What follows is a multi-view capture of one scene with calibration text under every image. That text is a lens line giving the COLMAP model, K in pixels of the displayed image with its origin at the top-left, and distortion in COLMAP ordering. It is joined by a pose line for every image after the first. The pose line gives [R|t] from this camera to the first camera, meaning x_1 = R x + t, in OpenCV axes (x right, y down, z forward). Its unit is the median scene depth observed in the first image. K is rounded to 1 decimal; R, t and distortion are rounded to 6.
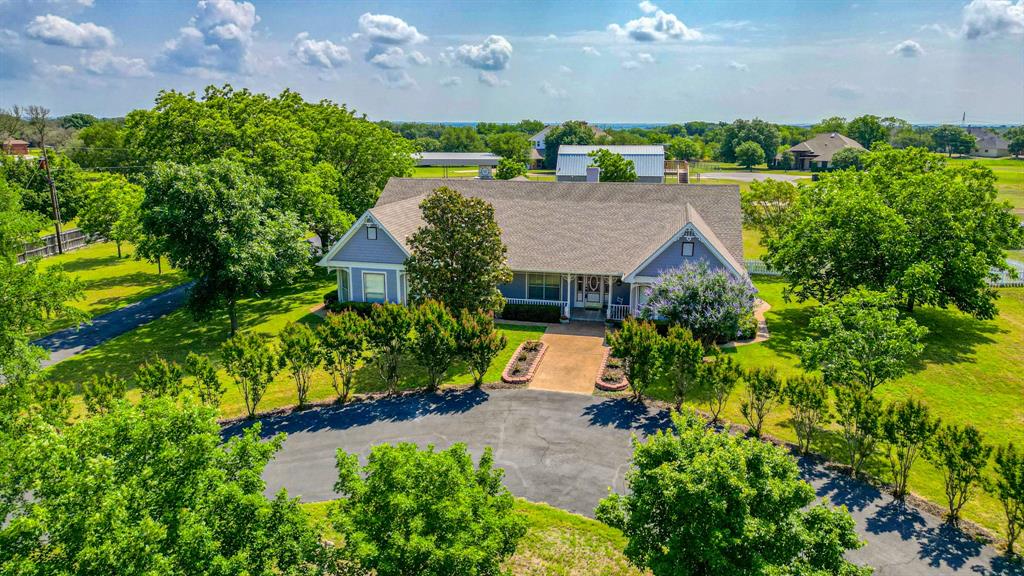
lens RADIAL K [[726.5, 0, 511.5], [0, 726.5, 289.4], [0, 0, 1]] dist [0.016481, -0.005136]
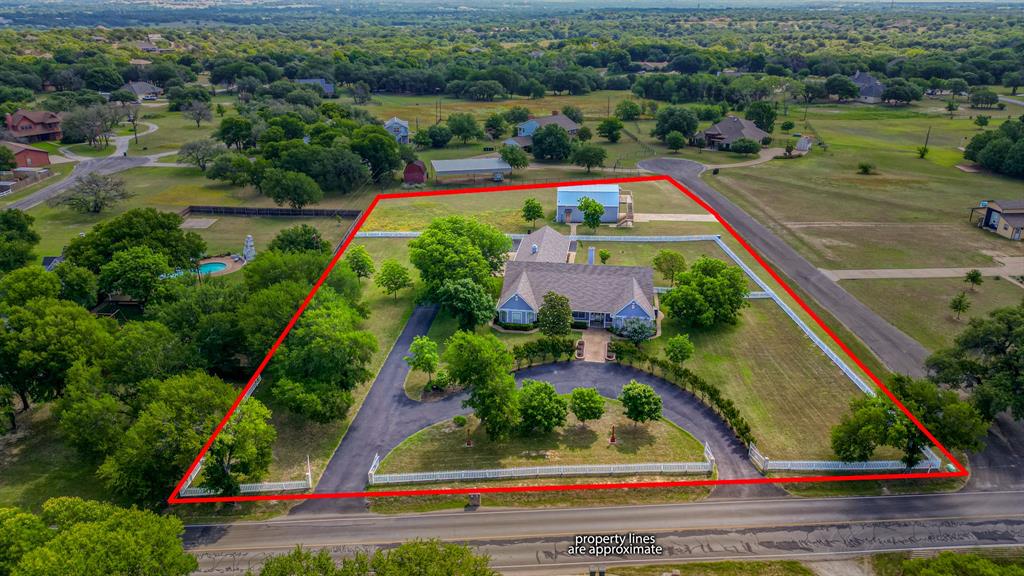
lens RADIAL K [[726.5, 0, 512.7], [0, 726.5, 287.1], [0, 0, 1]] dist [0.016481, -0.005136]
pose [[0.996732, -0.037523, 0.071539, -0.514272], [0.025587, 0.986623, 0.160996, -0.714260], [-0.076623, -0.158639, 0.984359, -2.102675]]
